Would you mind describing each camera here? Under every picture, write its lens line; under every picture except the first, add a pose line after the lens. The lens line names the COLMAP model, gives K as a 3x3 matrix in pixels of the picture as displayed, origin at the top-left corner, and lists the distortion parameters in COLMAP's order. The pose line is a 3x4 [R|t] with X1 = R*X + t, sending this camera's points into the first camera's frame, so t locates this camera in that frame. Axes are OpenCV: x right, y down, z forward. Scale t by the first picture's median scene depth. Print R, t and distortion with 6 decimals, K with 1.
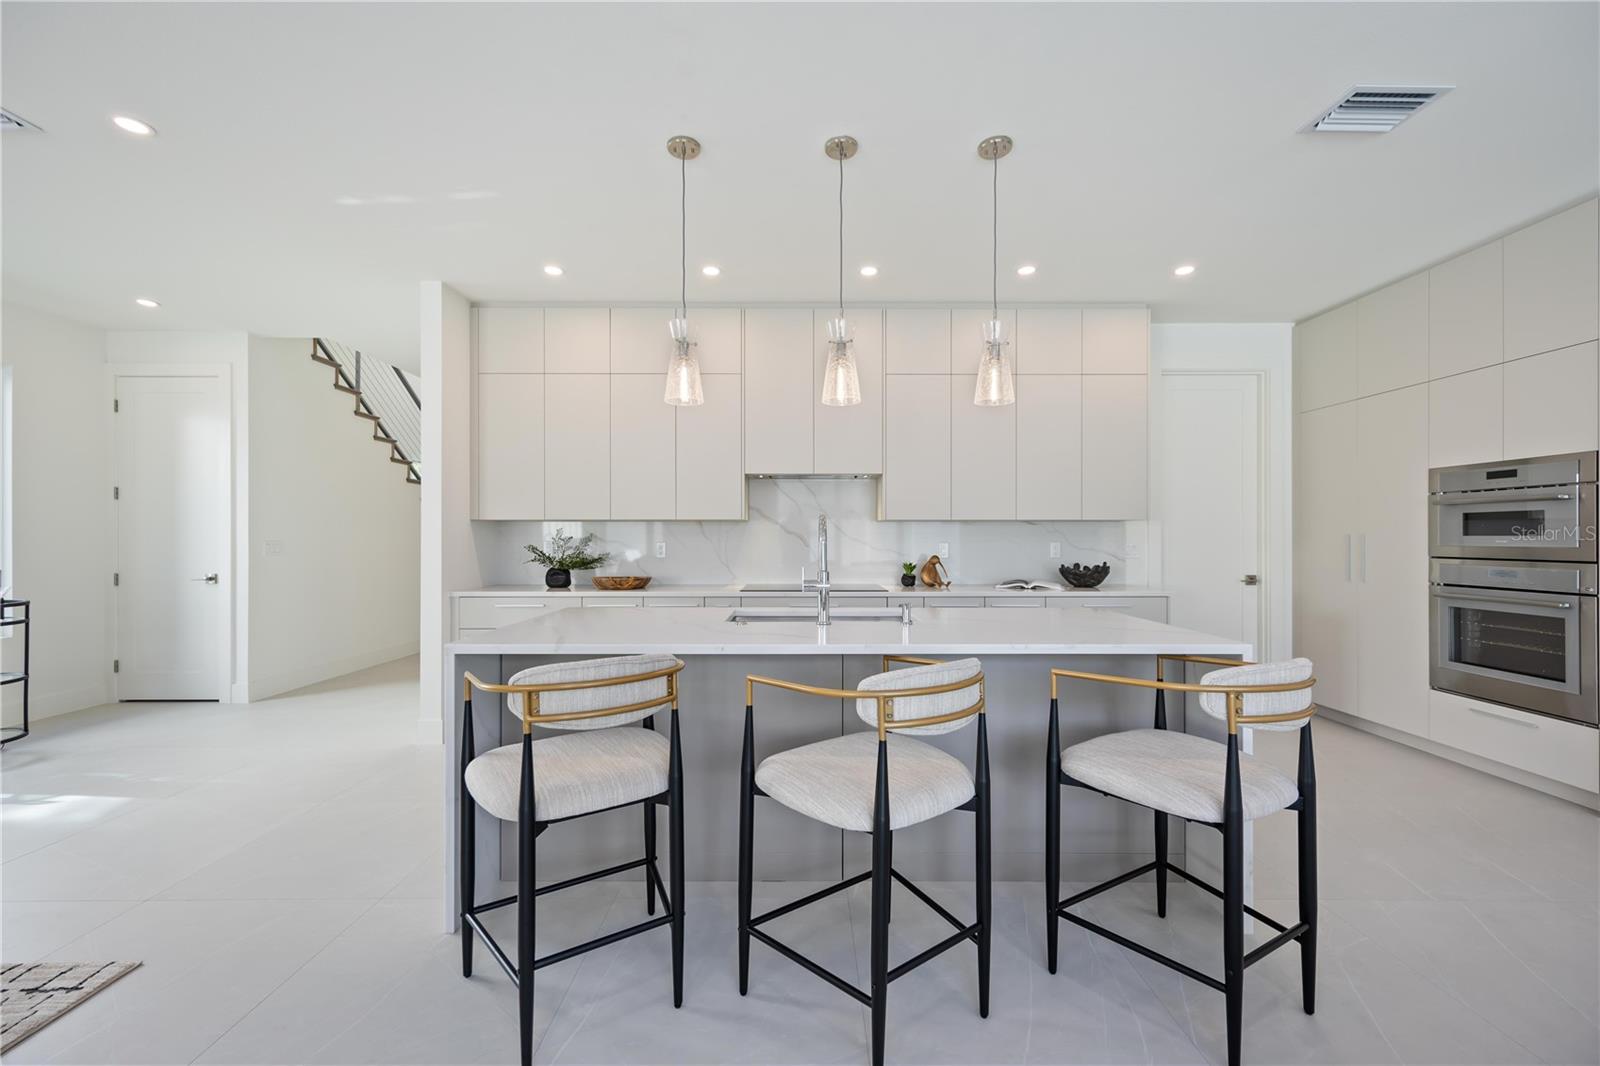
lens RADIAL K [[633.8, 0, 800.8], [0, 633.8, 539.3], [0, 0, 1]] dist [0.001829, 0.000193]
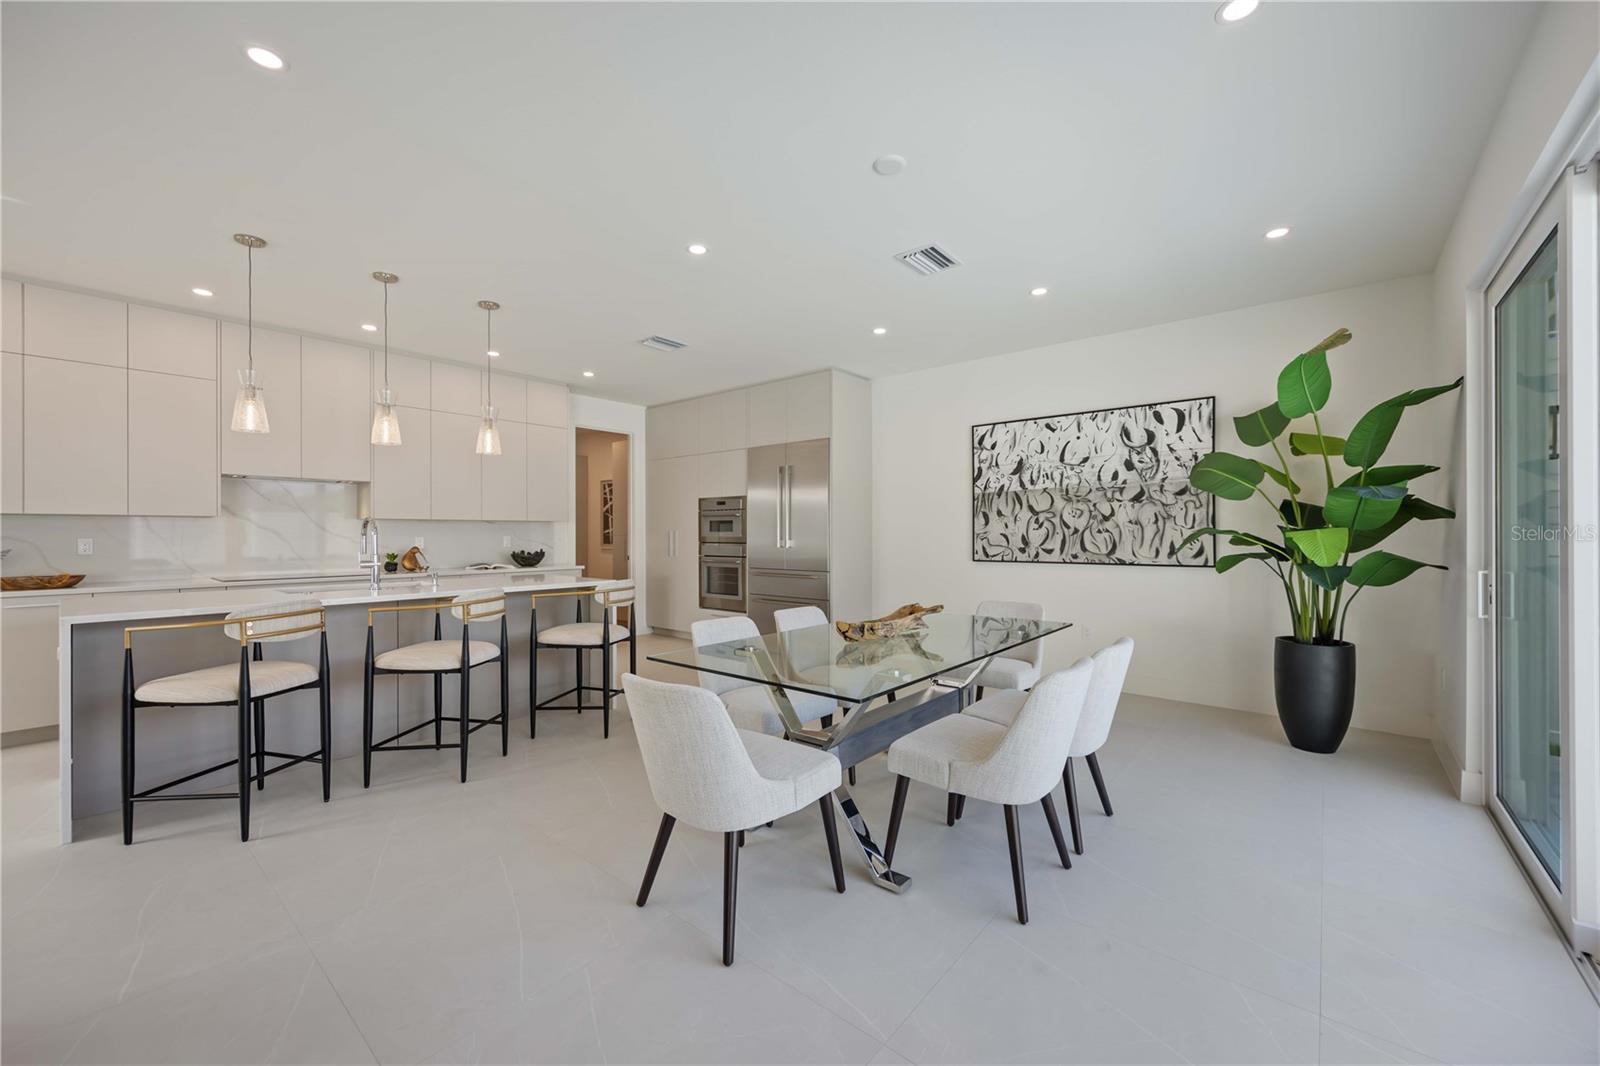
lens RADIAL K [[624.3, 0, 800.0], [0, 624.3, 533.0], [0, 0, 1]] dist [0.000130, 0.000050]
pose [[0.644647, -0.000913, 0.764480, -0.330950], [0.002861, 0.999995, -0.001218, 0.002081], [-0.764475, 0.002972, 0.644647, -0.546477]]
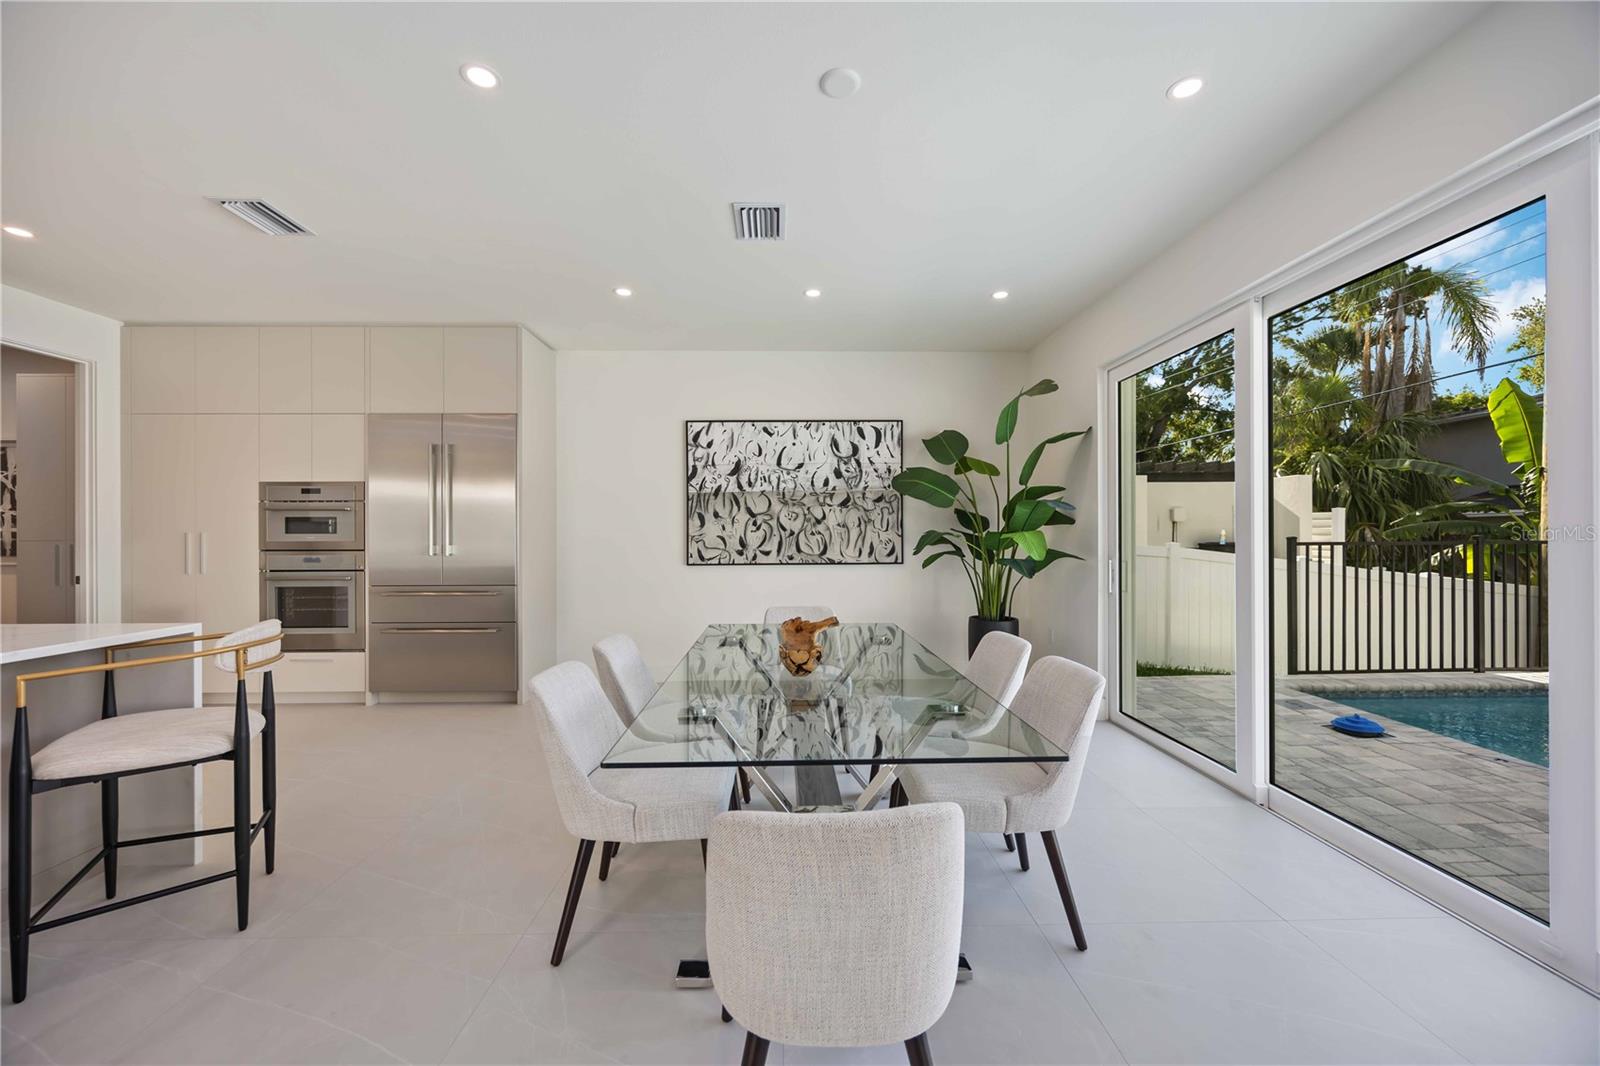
lens RADIAL K [[604.8, 0, 798.0], [0, 604.8, 532.0], [0, 0, 1]] dist [-0.005207, 0.000013]
pose [[-0.024074, 0.005429, 0.999695, -0.272828], [0.004505, 0.999976, -0.005322, 0.002363], [-0.999700, 0.004375, -0.024098, -0.065499]]
